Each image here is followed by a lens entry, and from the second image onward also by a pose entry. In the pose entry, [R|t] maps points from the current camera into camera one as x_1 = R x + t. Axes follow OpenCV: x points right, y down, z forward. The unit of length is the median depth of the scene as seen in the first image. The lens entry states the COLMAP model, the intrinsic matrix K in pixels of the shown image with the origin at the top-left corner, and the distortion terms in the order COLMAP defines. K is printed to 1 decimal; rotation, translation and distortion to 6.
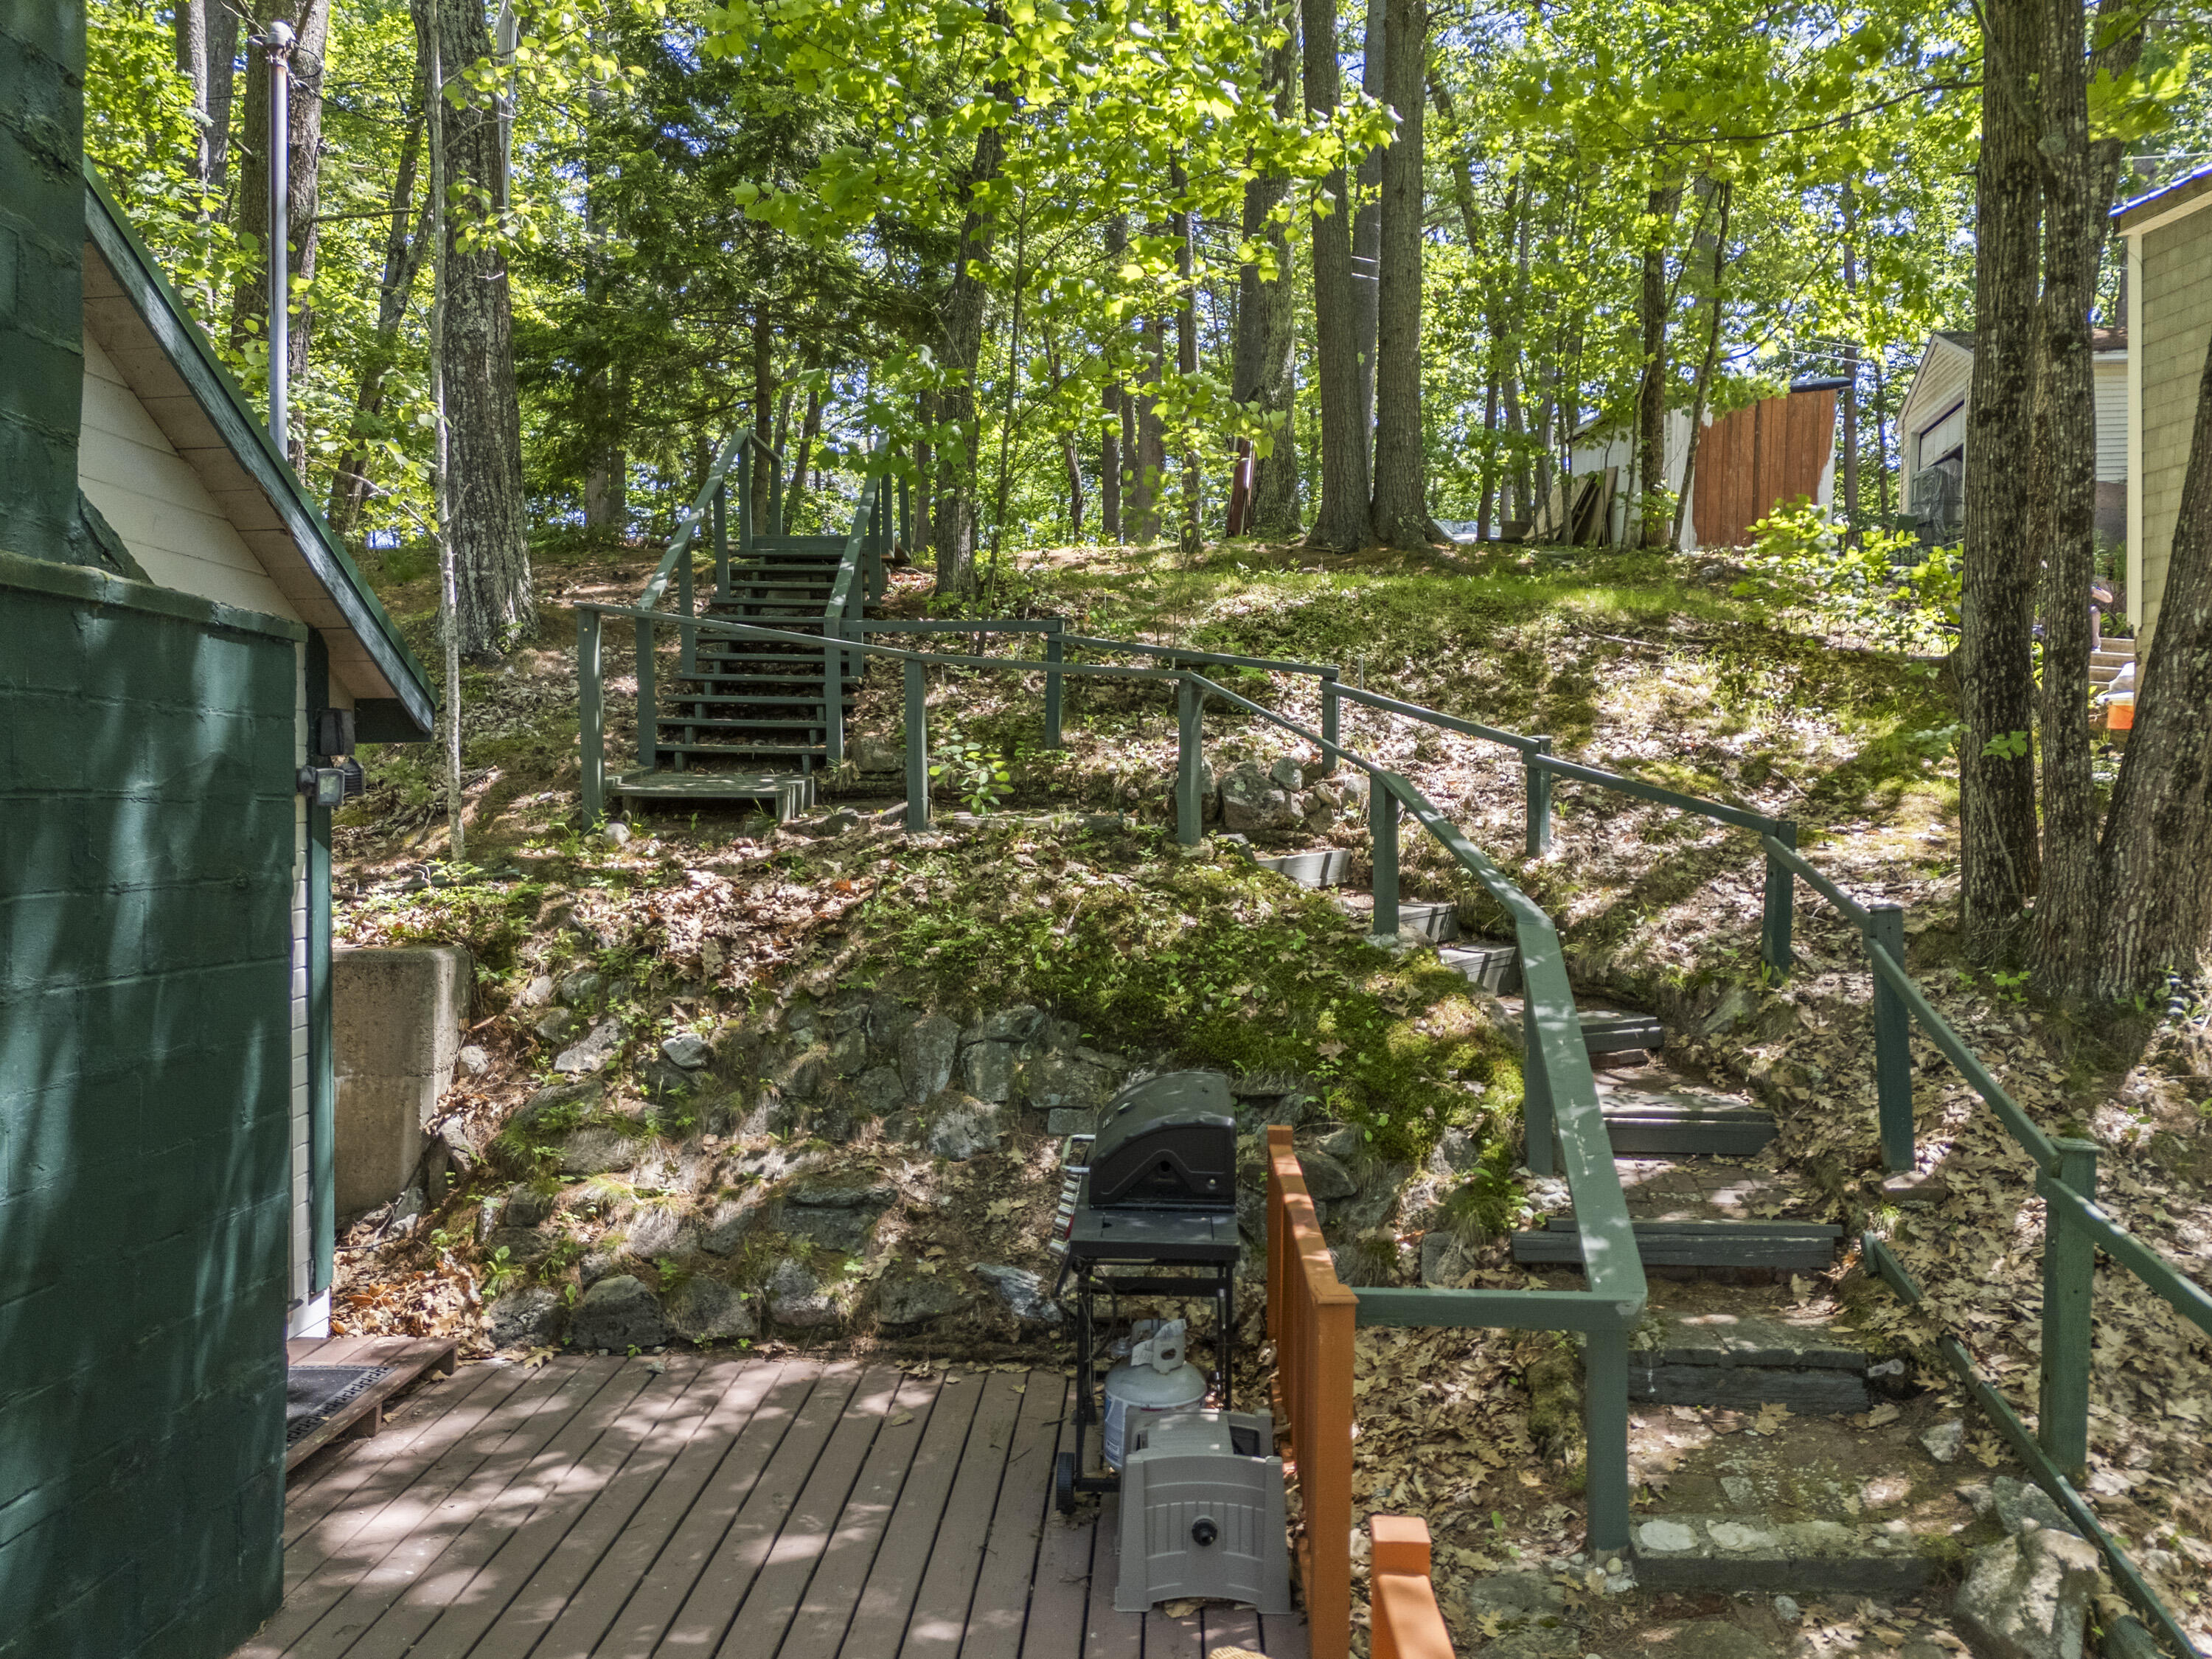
lens RADIAL K [[1635.6, 0, 1110.1], [0, 1635.6, 787.1], [0, 0, 1]] dist [0.016907, 0.003499]
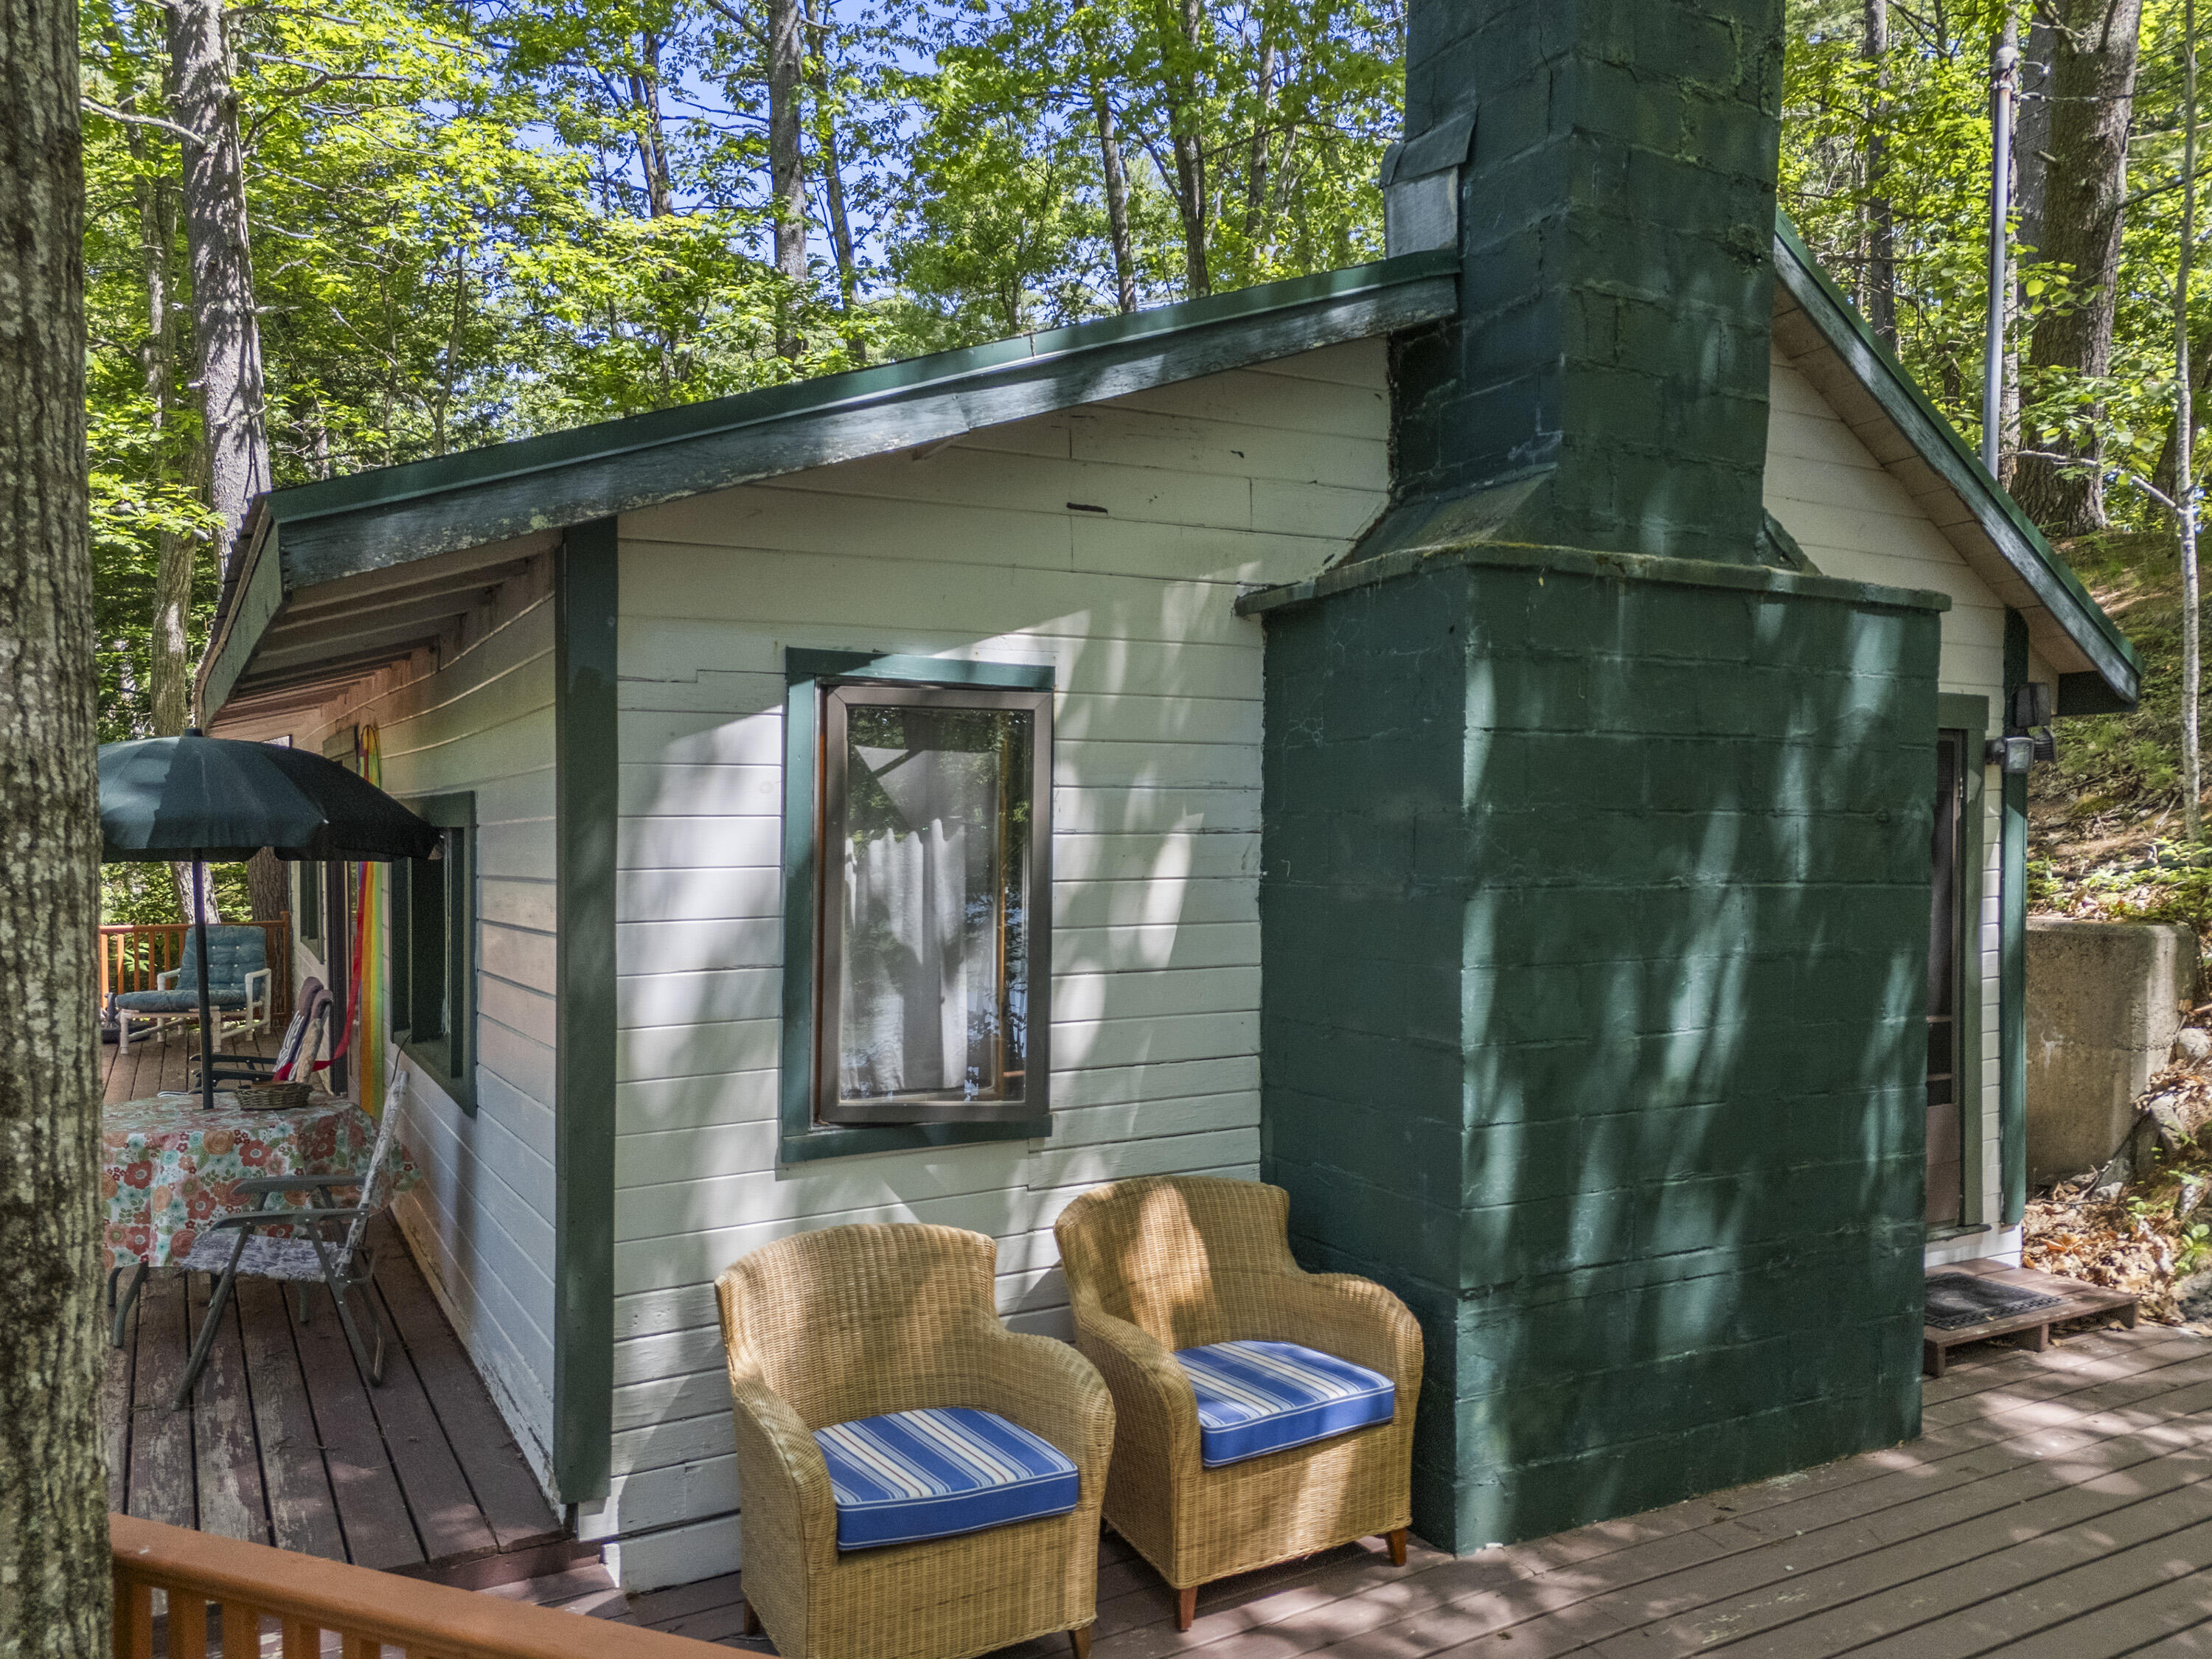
lens RADIAL K [[1618.7, 0, 1101.6], [0, 1618.7, 844.1], [0, 0, 1]] dist [0.057314, -0.041068]
pose [[0.525487, 0.023479, -0.850478, 0.117111], [-0.002909, 0.999663, 0.025799, 0.030554], [0.850797, -0.011083, 0.525378, -0.071168]]
